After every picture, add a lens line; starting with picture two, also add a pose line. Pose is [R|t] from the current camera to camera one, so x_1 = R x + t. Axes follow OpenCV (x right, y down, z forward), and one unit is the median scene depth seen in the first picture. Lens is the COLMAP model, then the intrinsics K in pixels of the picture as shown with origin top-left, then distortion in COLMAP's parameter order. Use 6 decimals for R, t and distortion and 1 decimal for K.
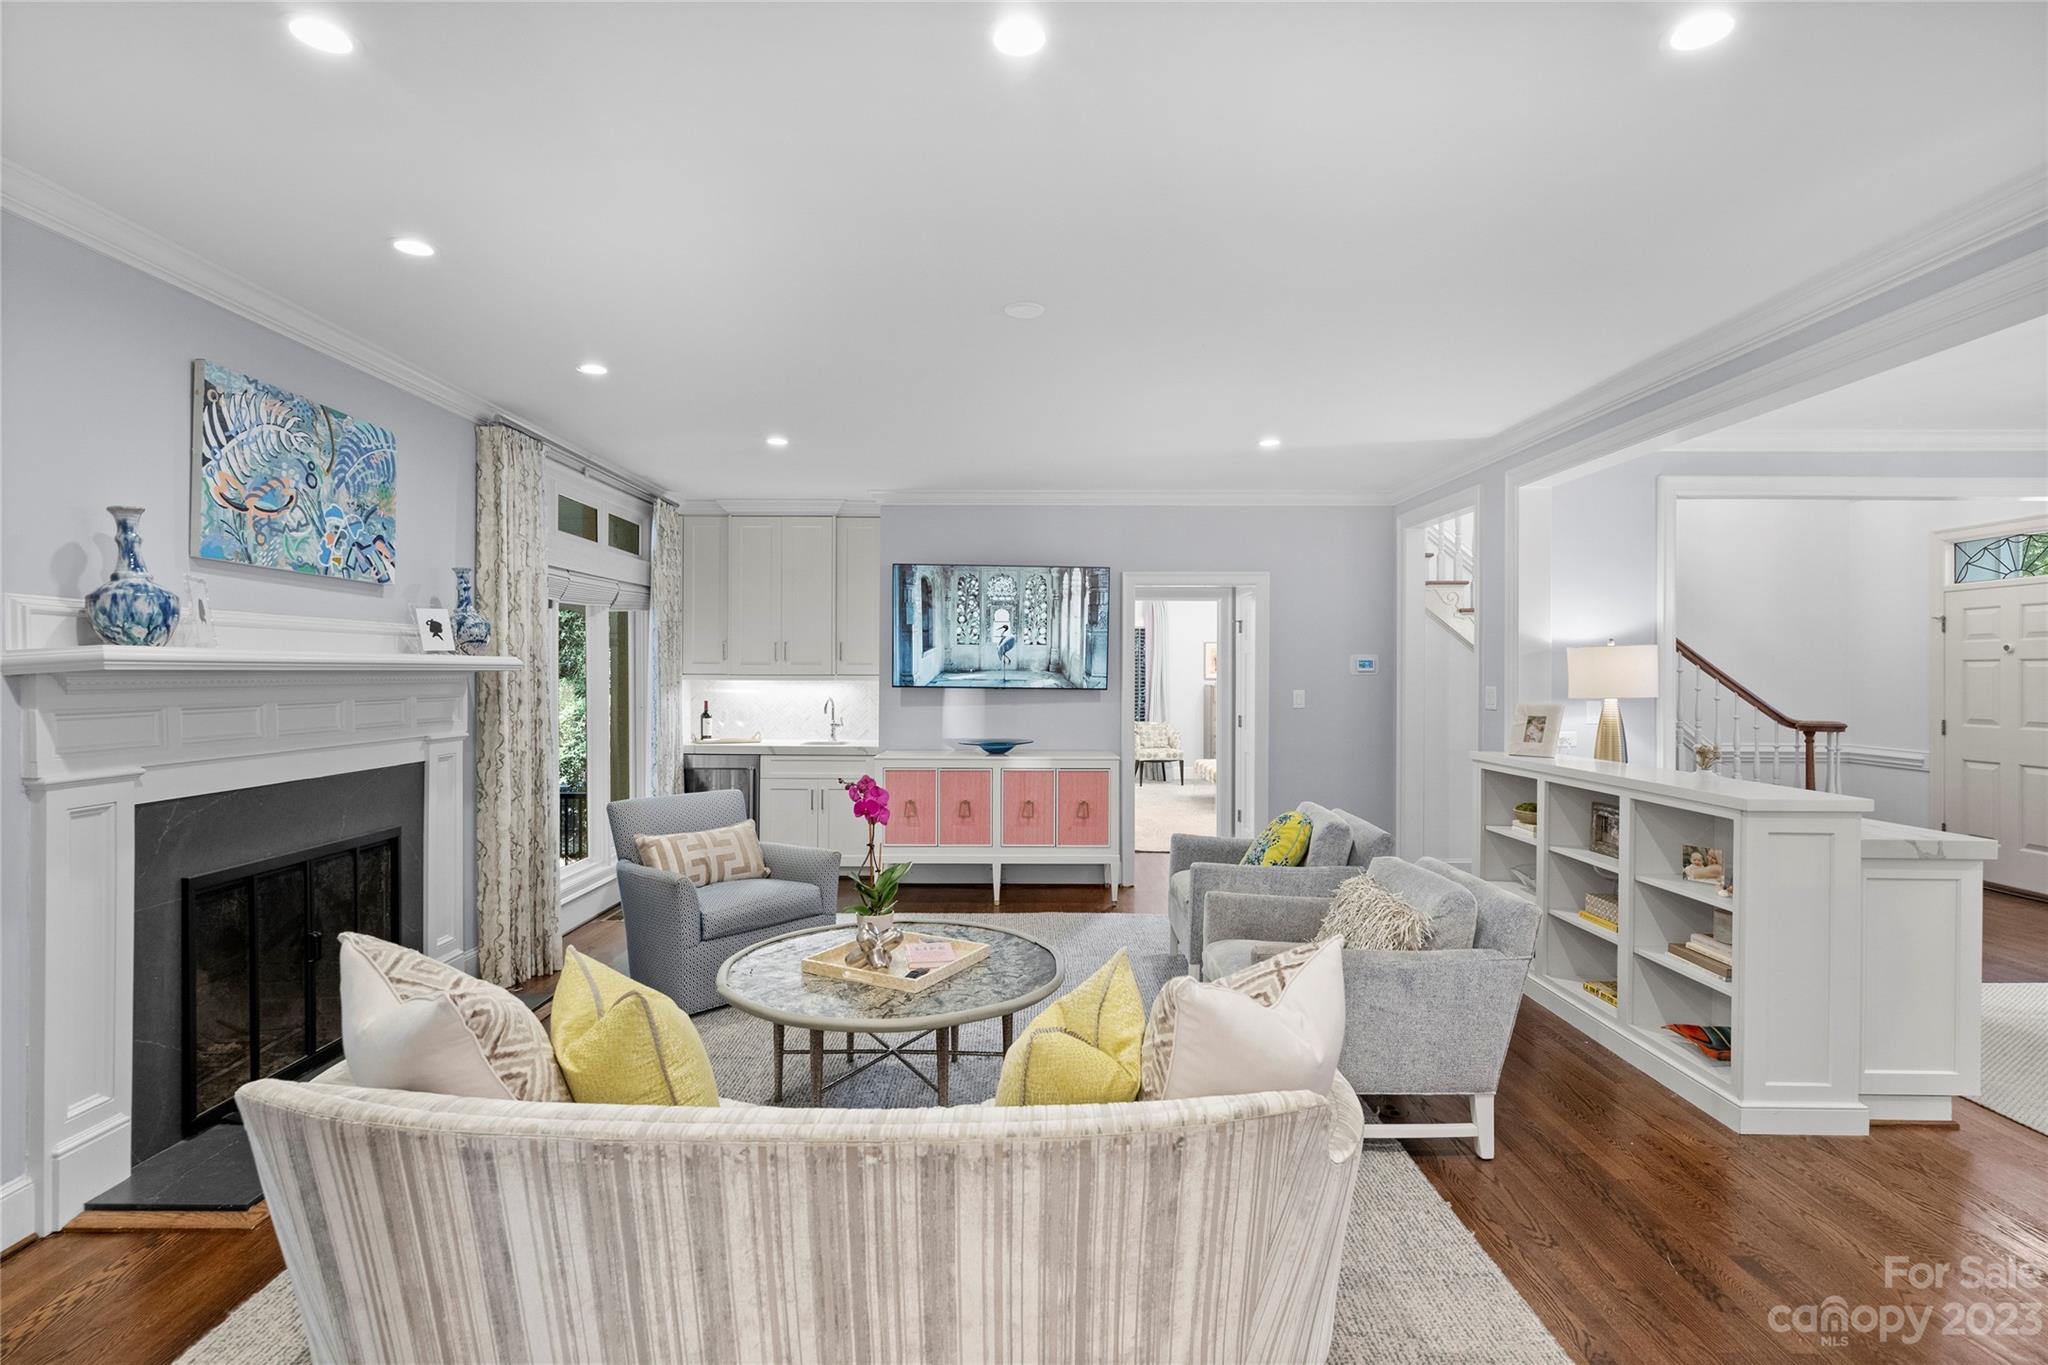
lens RADIAL K [[979.4, 0, 1029.7], [0, 979.4, 674.6], [0, 0, 1]] dist [0.002707, -0.000430]
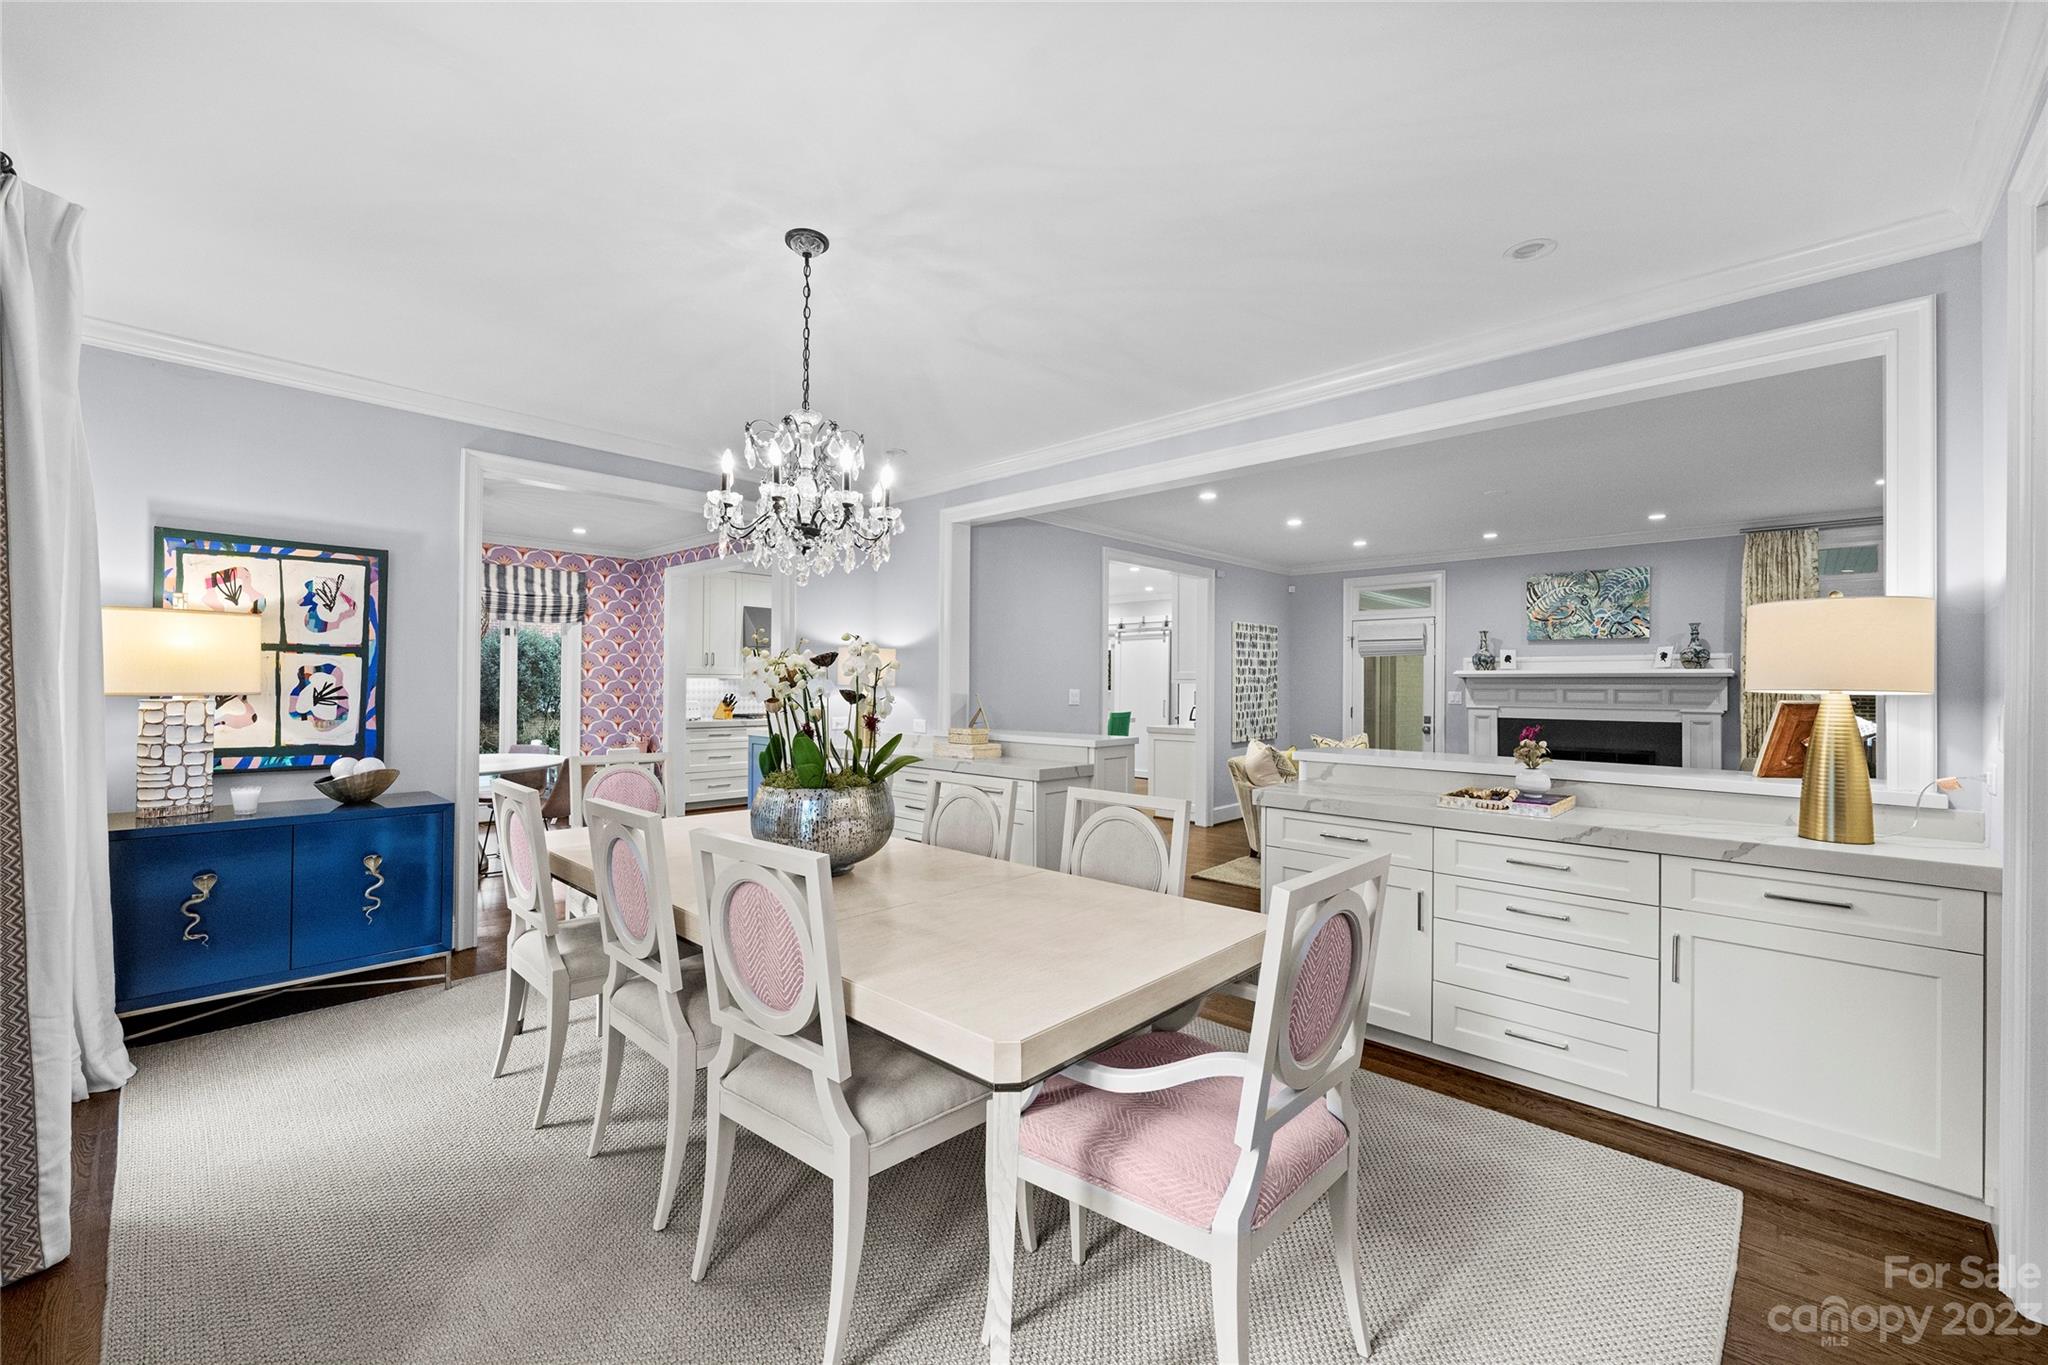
lens RADIAL K [[827.1, 0, 1019.1], [0, 827.1, 680.9], [0, 0, 1]] dist [0.002621, 0.000104]
pose [[-0.693987, -0.011232, -0.719900, 1.396930], [-0.009514, 0.999934, -0.006429, 0.025296], [0.719925, 0.002387, -0.694048, 1.094502]]
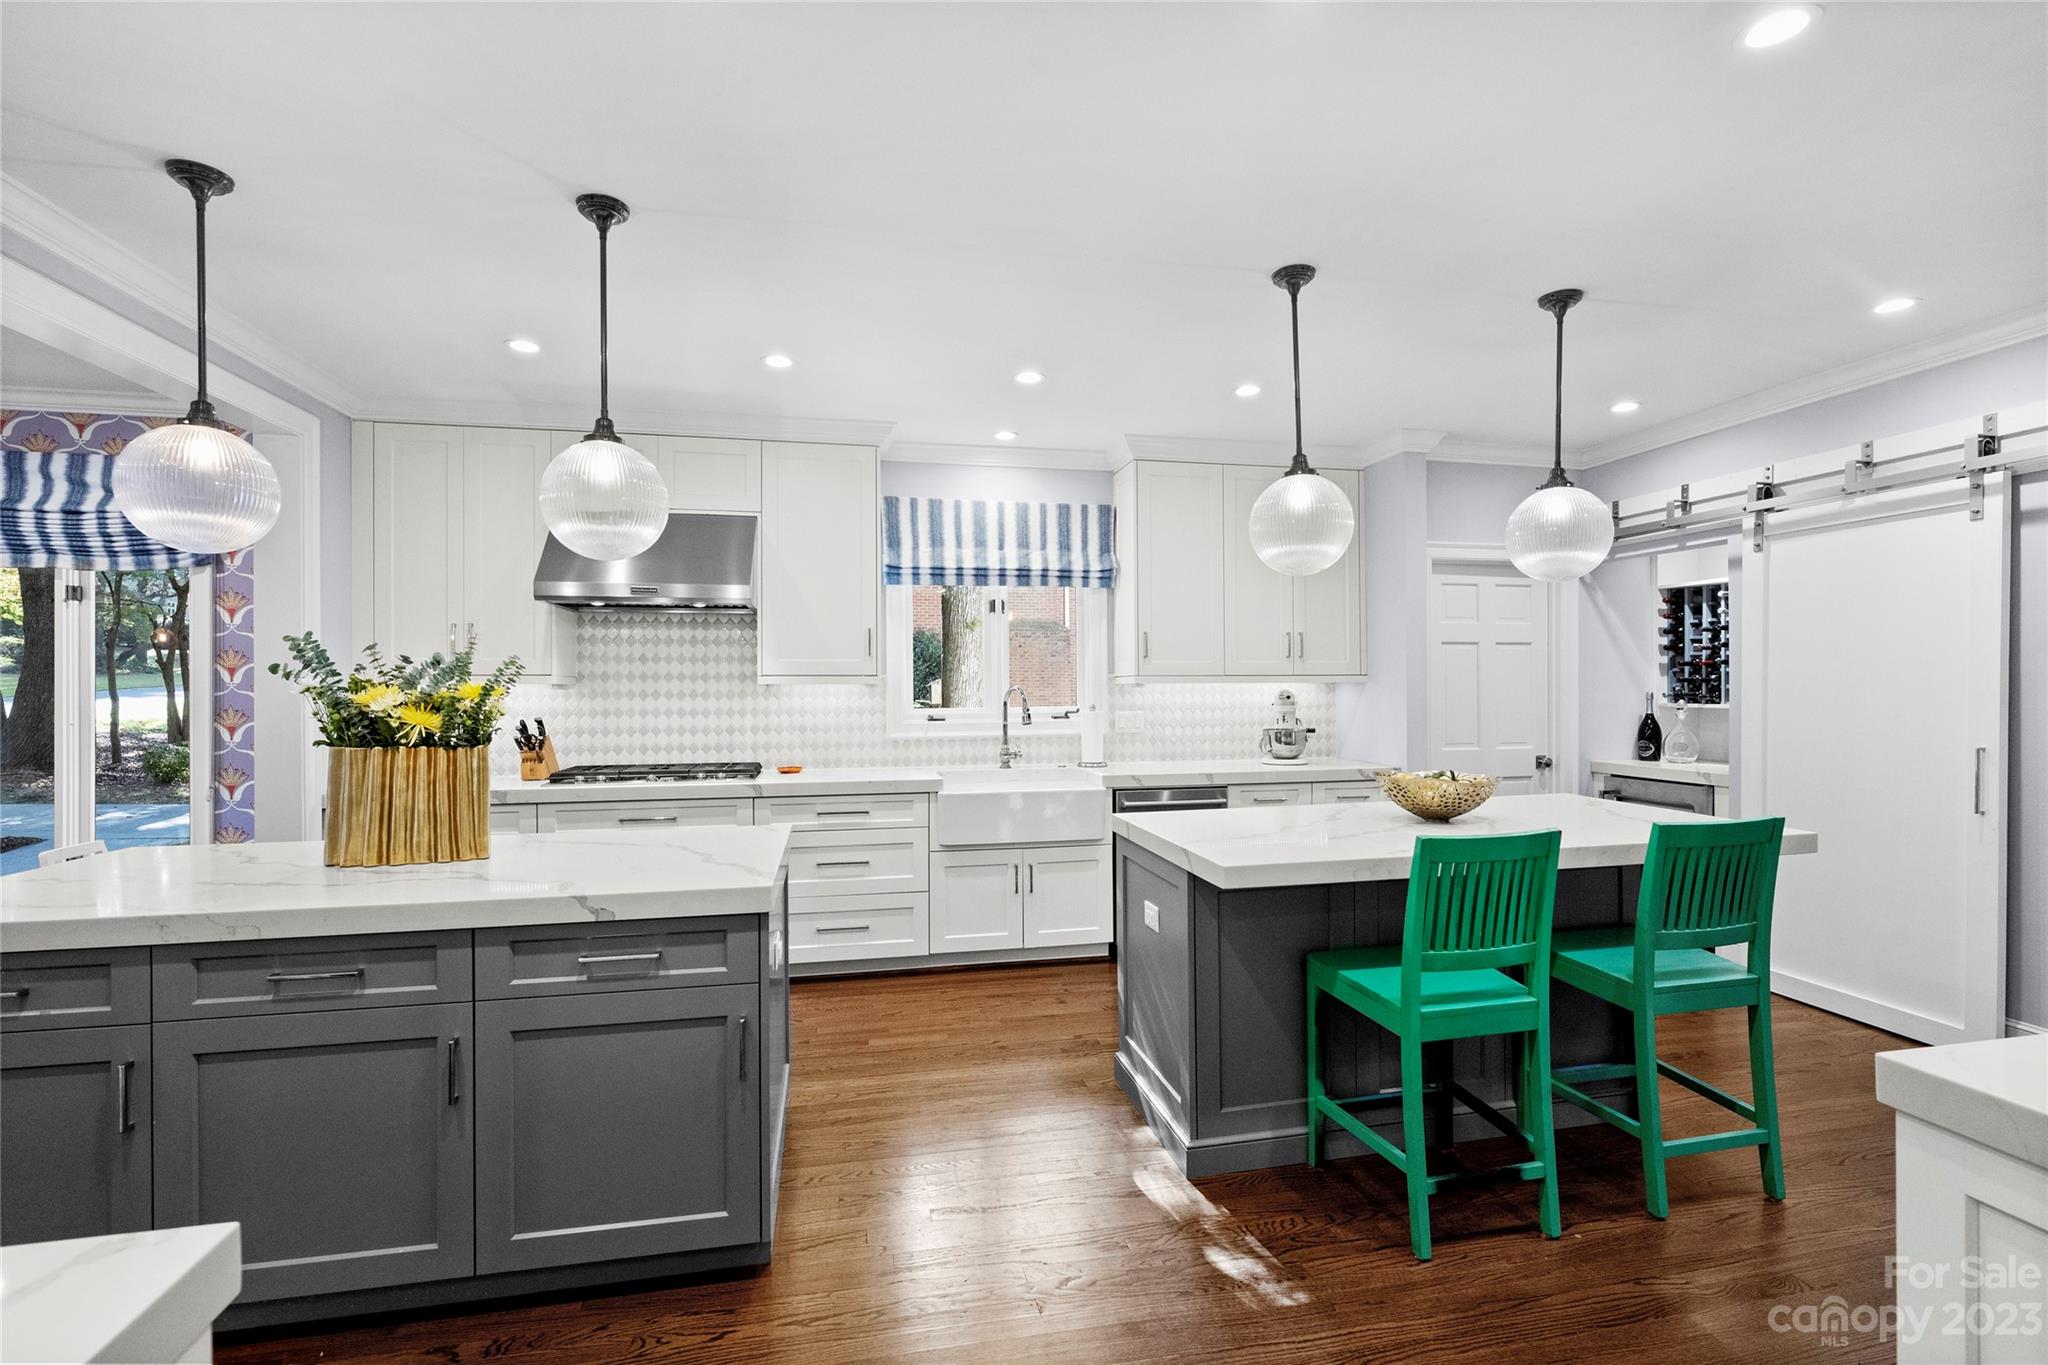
lens RADIAL K [[903.0, 0, 1022.2], [0, 903.0, 686.5], [0, 0, 1]] dist [0.006342, -0.001076]
pose [[-0.981746, 0.002205, -0.190187, 0.086999], [0.001547, 0.999992, 0.003609, 0.012911], [0.190193, 0.003249, -0.981741, 0.177920]]
